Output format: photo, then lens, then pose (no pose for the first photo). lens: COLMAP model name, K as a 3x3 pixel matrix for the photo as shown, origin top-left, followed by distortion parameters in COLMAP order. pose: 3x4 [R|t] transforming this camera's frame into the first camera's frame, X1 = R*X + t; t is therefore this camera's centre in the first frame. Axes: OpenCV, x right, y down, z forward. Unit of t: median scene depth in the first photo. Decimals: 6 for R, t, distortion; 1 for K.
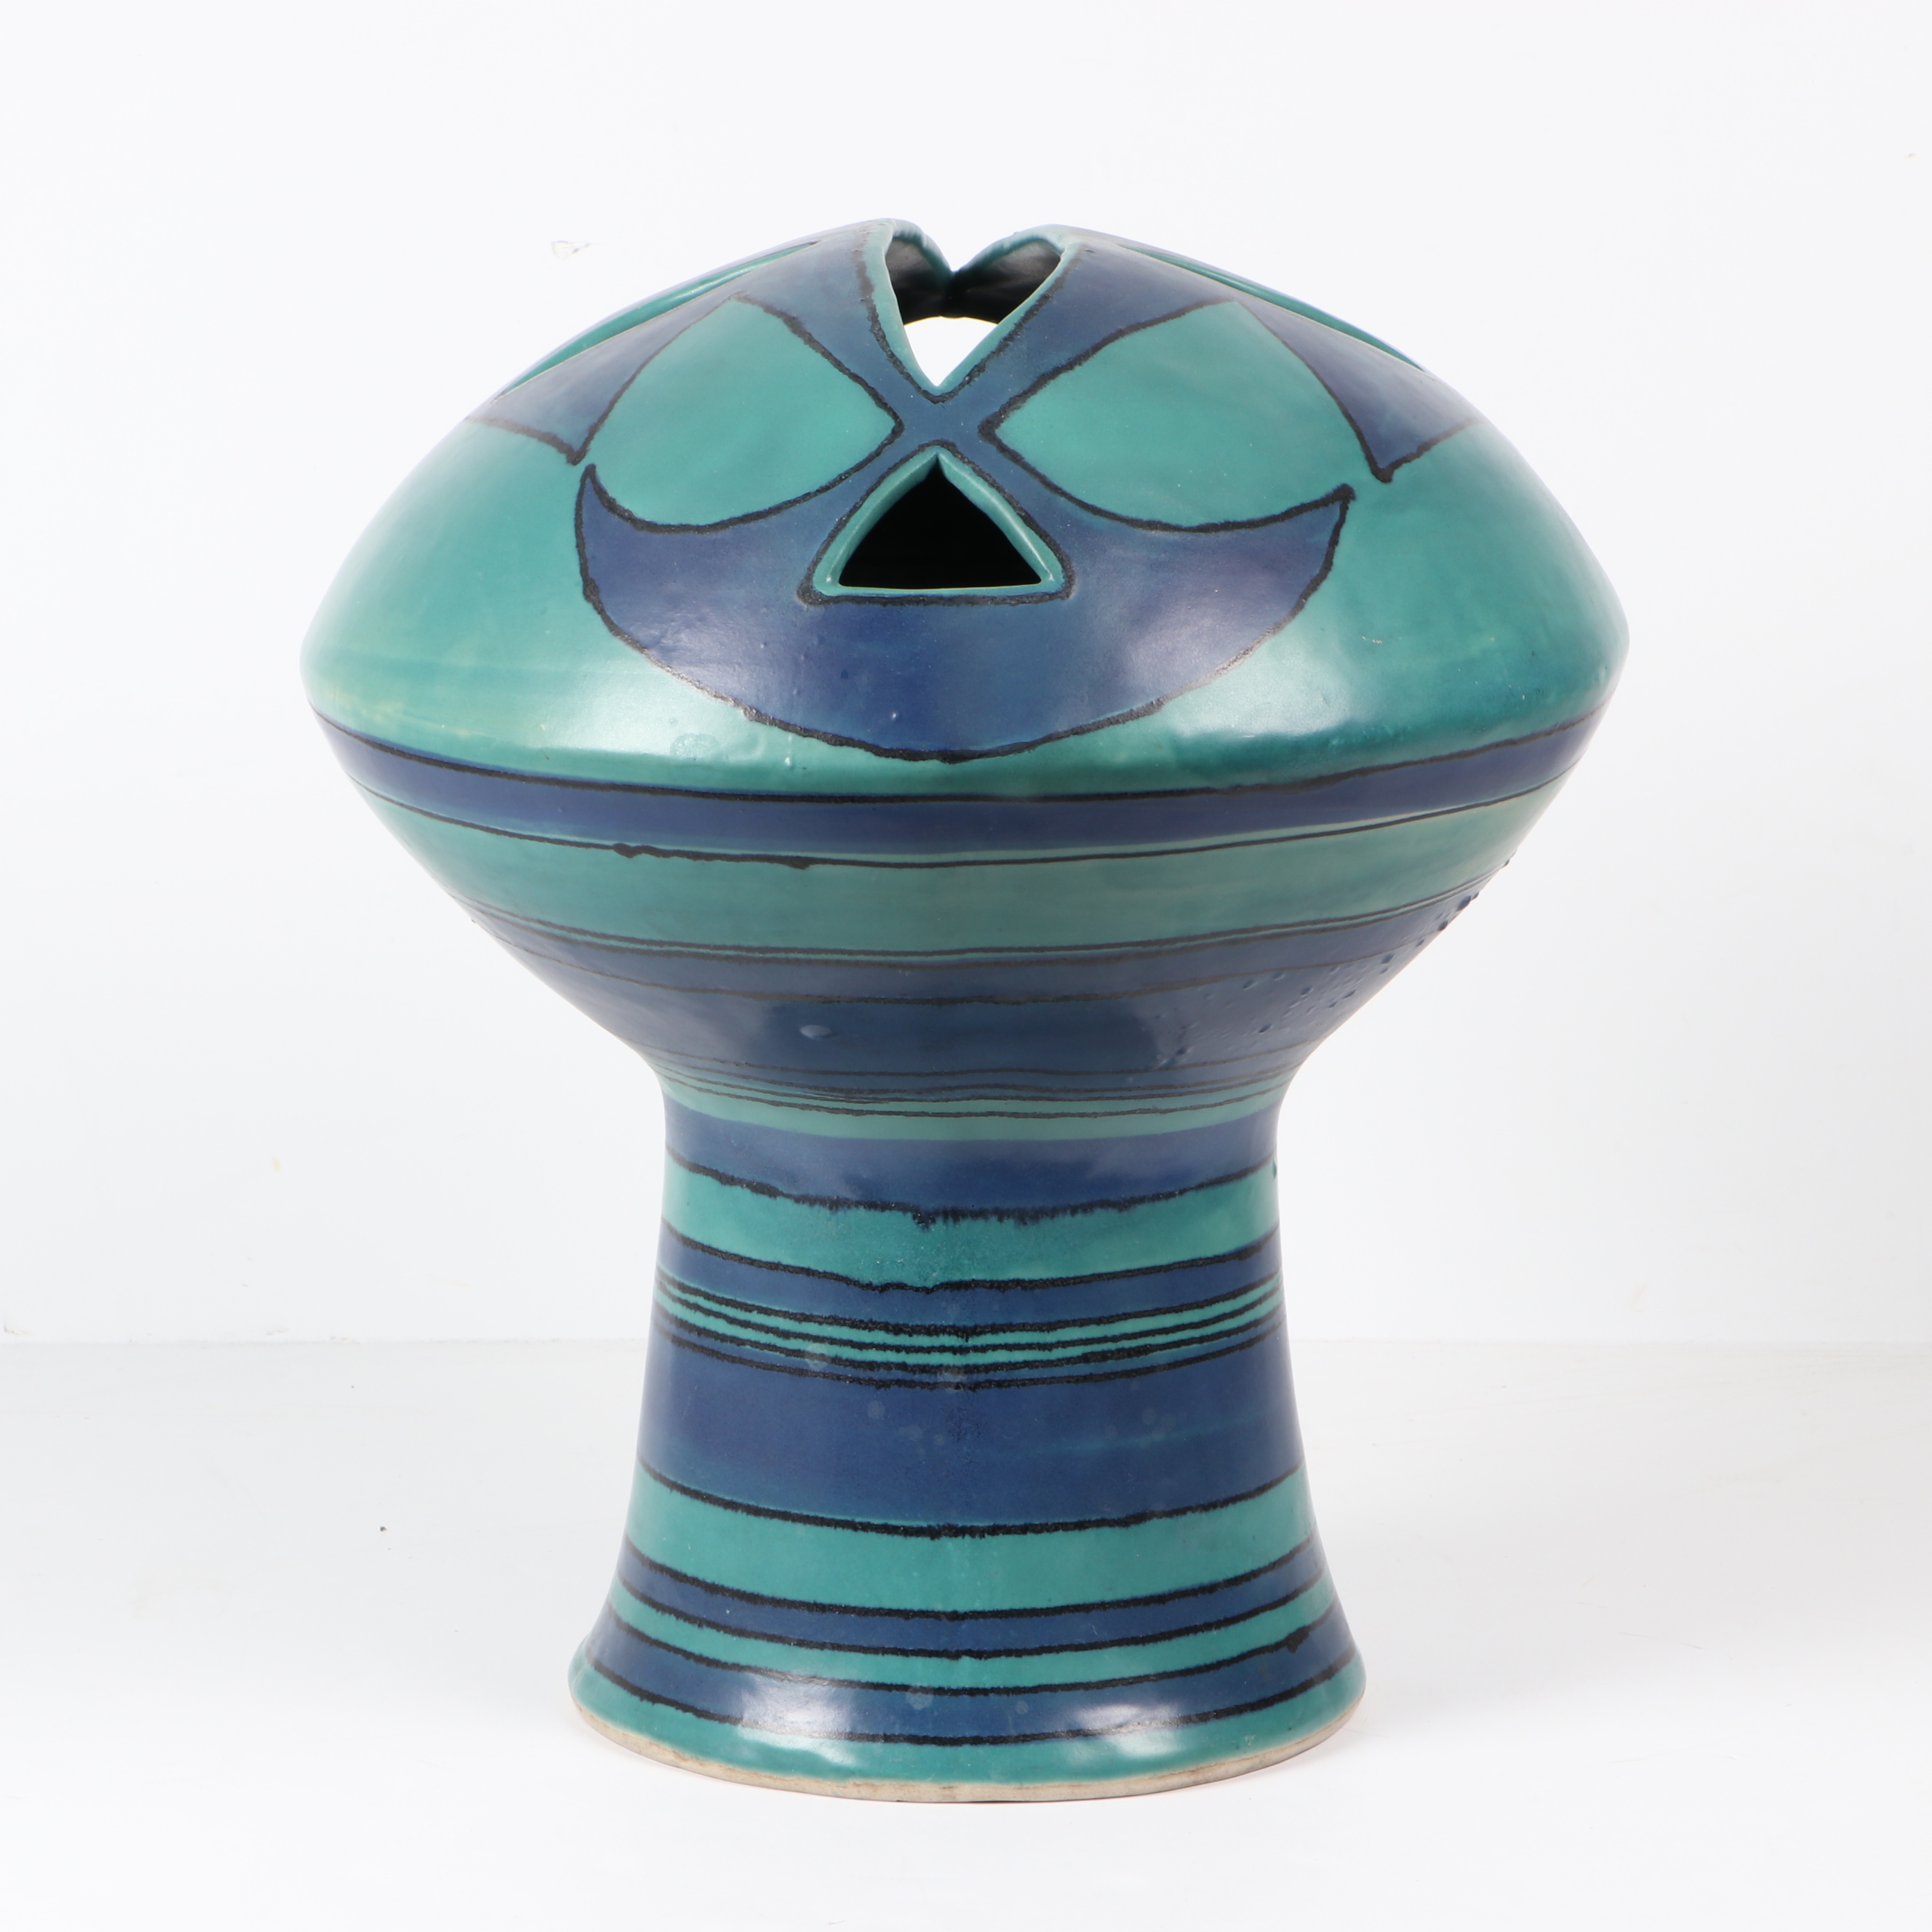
lens RADIAL K [[8190.1, 0, 966.9], [0, 8190.1, 965.3], [0, 0, 1]] dist [0.412305, 0.000000]
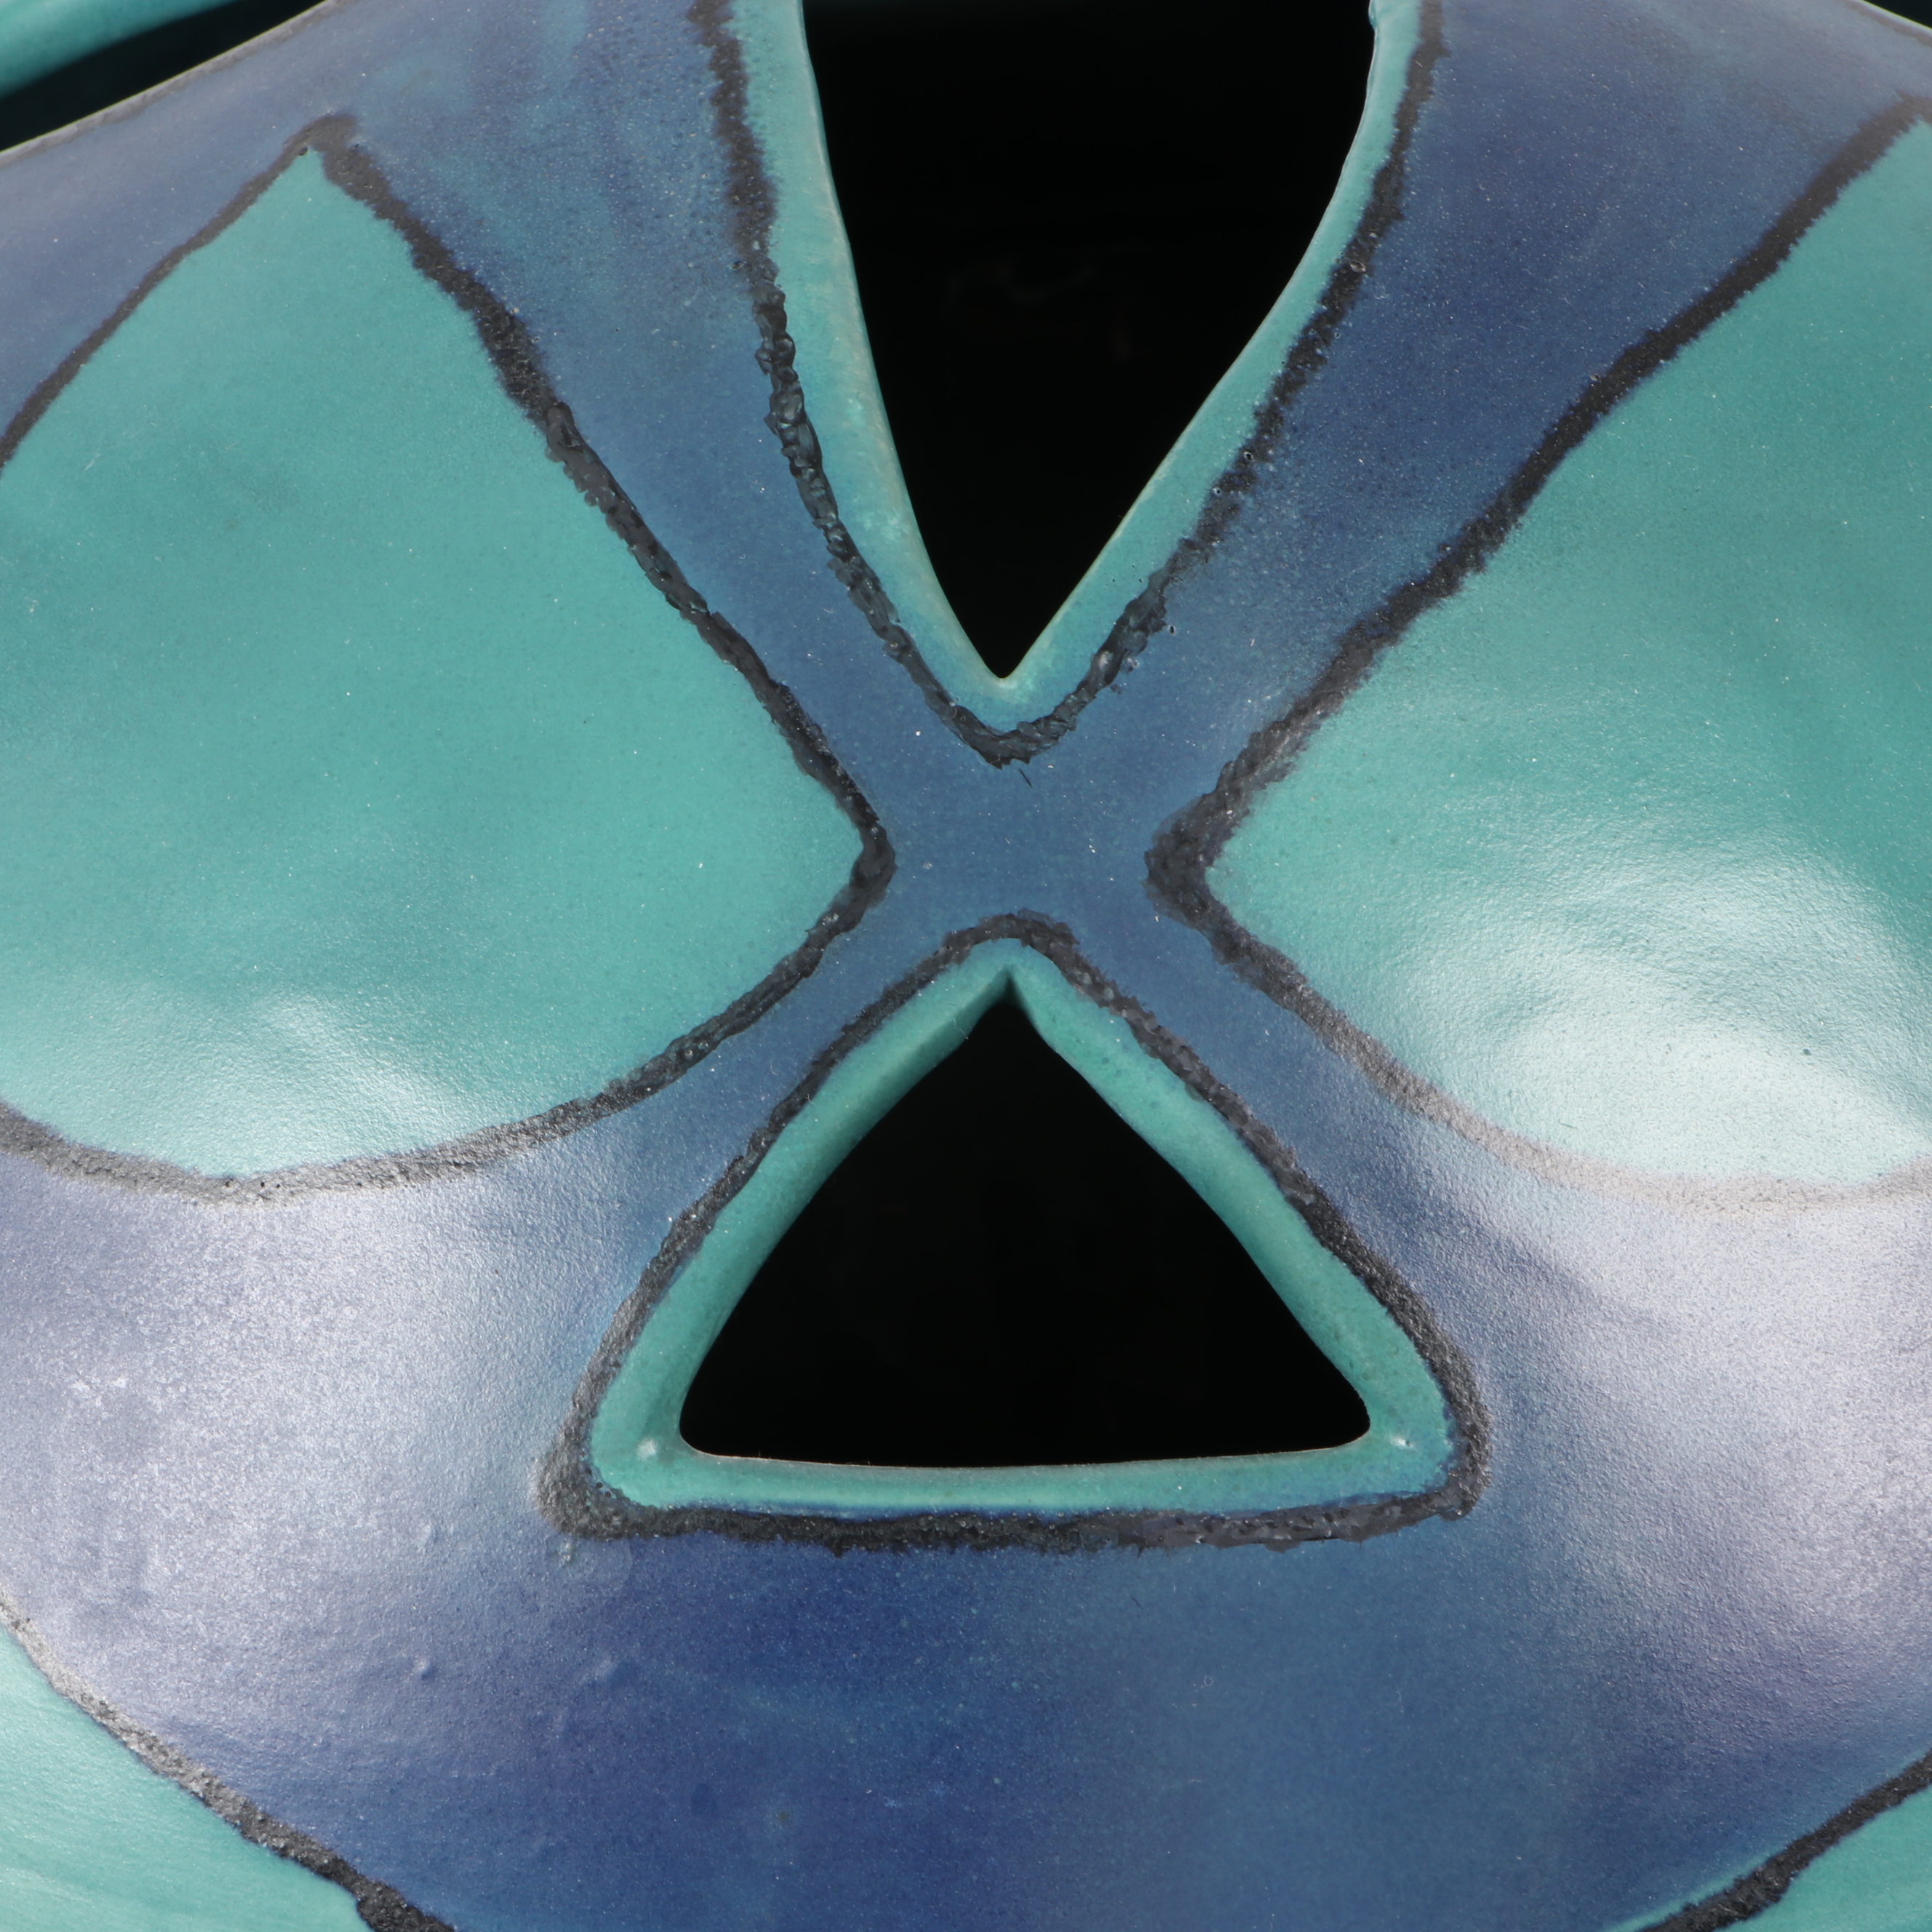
lens RADIAL K [[8490.3, 0, 965.4], [0, 8490.3, 965.0], [0, 0, 1]] dist [0.246278, 0.000000]
pose [[0.999601, -0.011773, 0.025688, -0.012974], [0.003861, 0.957454, 0.288560, -0.149824], [-0.027992, -0.288345, 0.957117, 0.709333]]
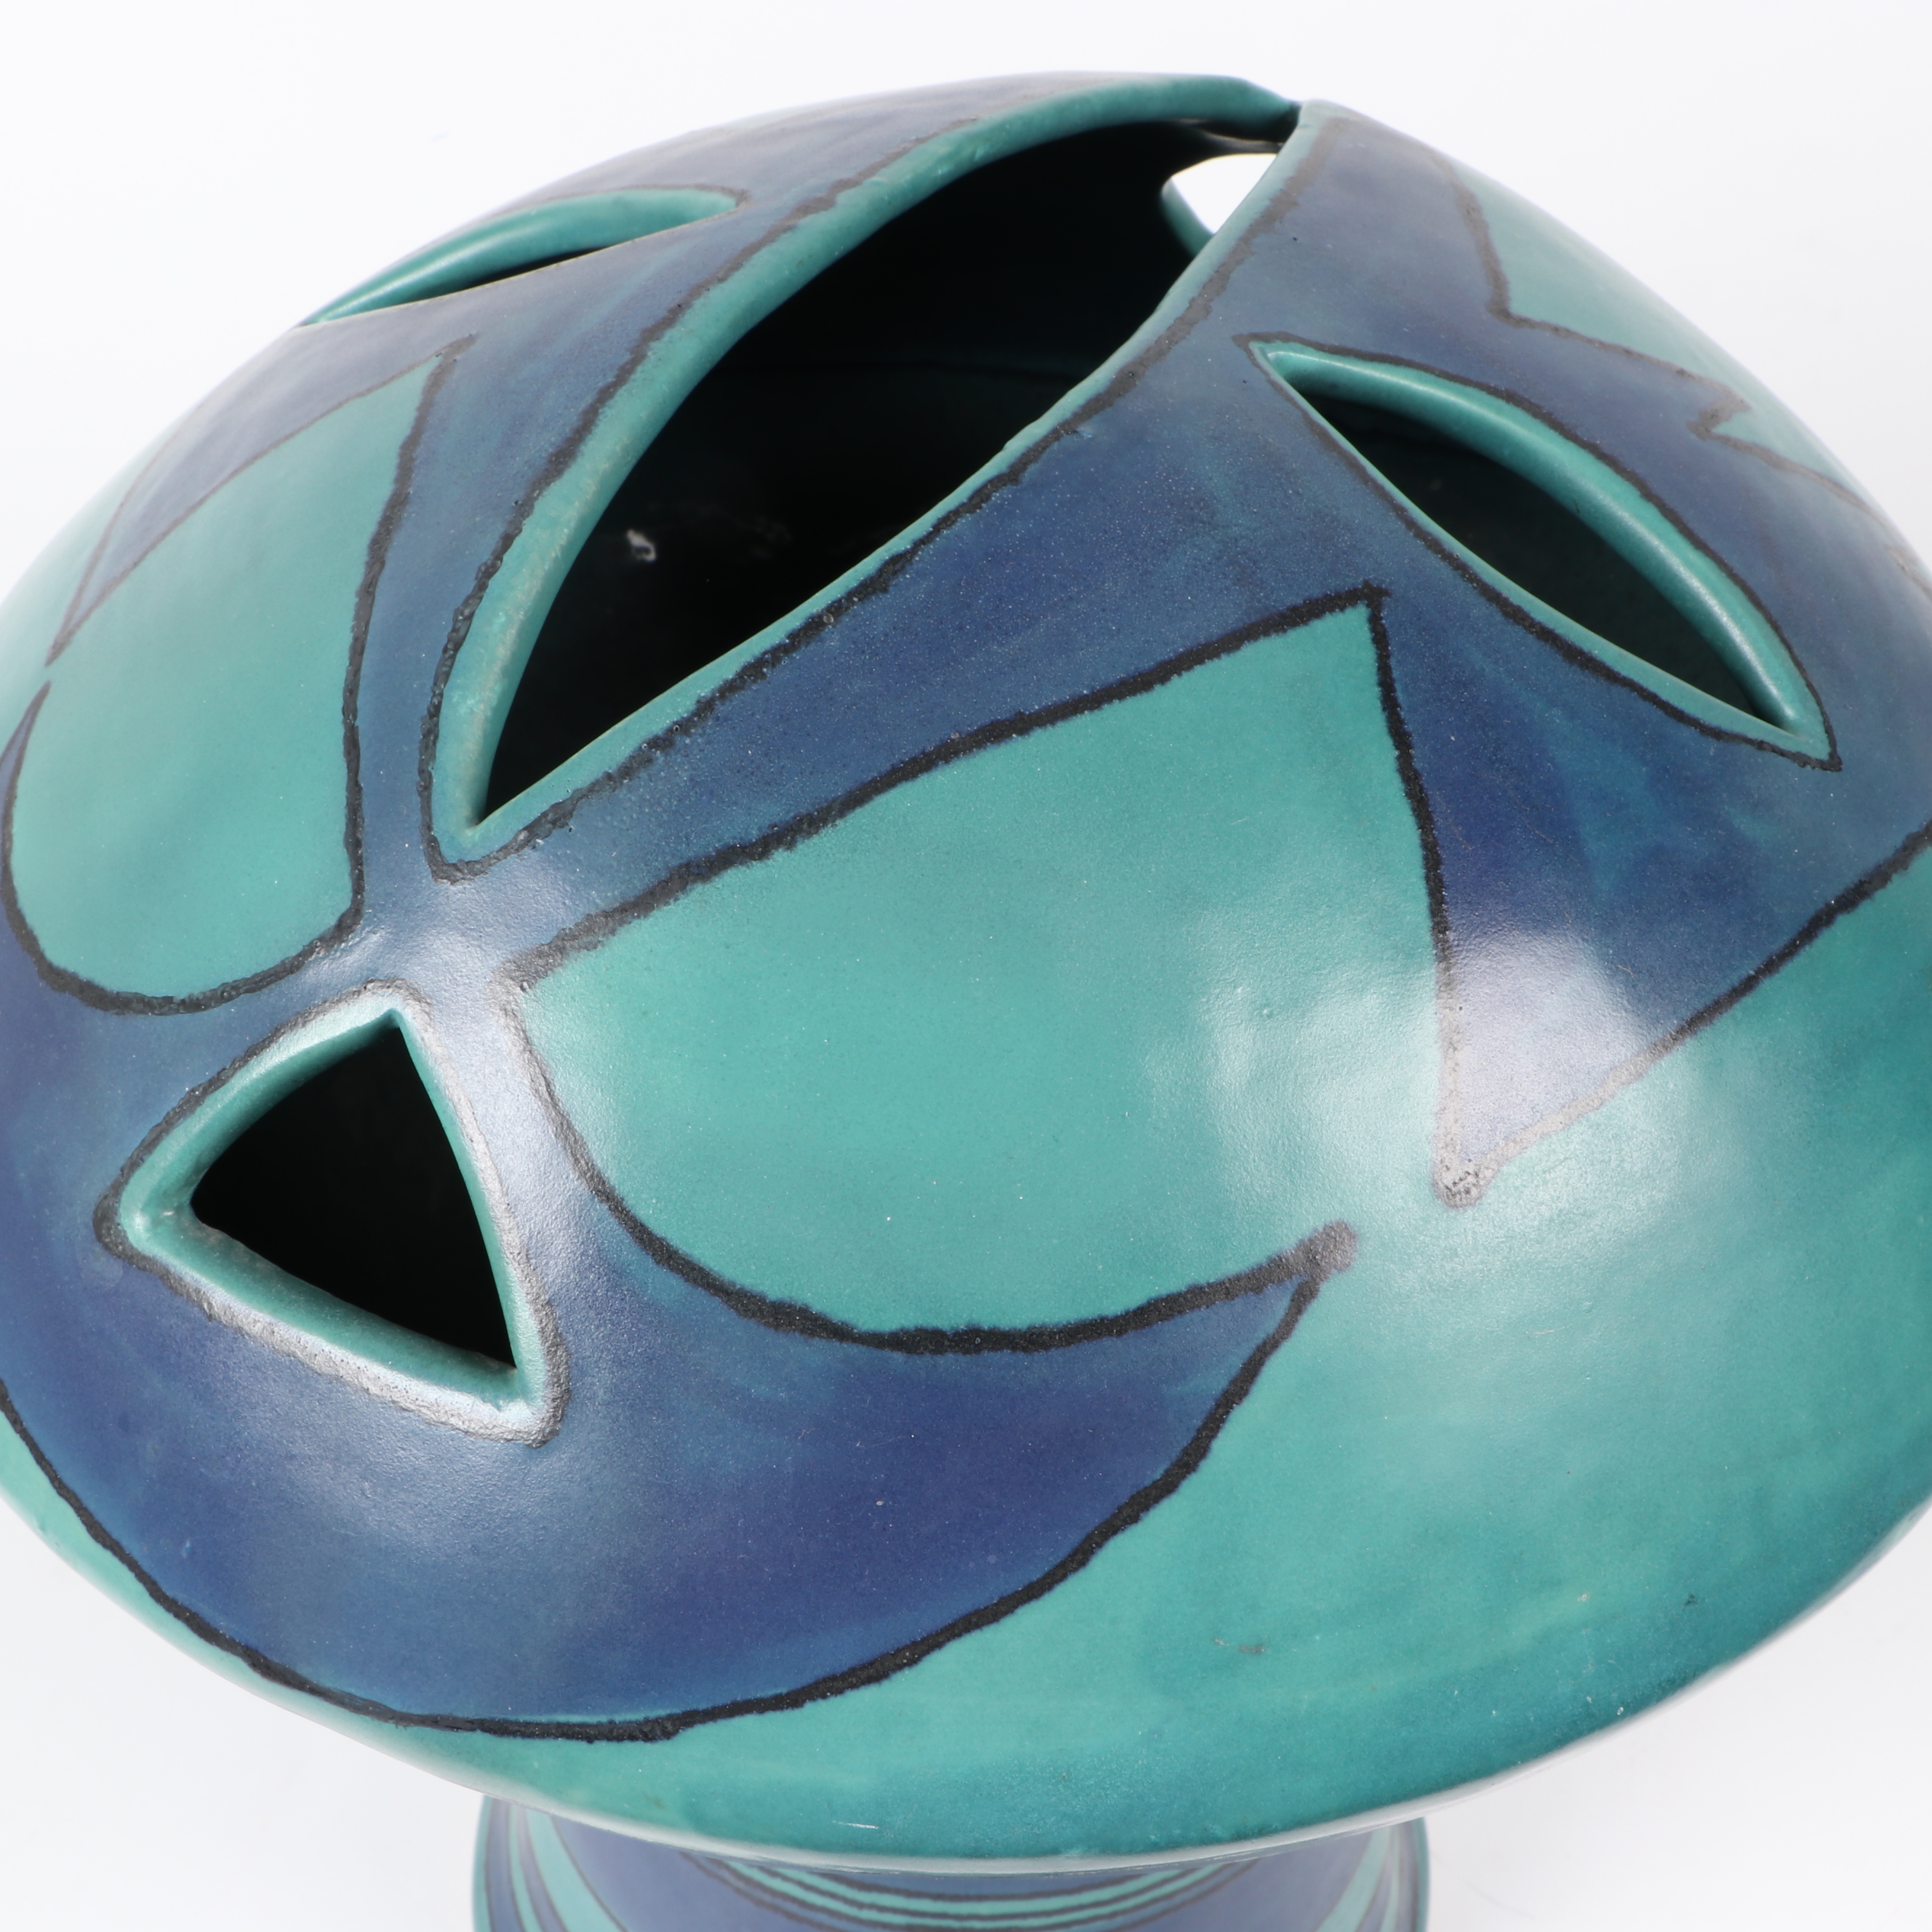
lens RADIAL K [[2933.6, 0, 965.0], [0, 2933.6, 967.4], [0, 0, 1]] dist [-0.146587, 0.000000]
pose [[0.886903, 0.316060, -0.336911, 0.078001], [-0.118673, 0.860721, 0.495052, -0.148118], [0.446453, -0.399081, 0.800884, 0.885002]]
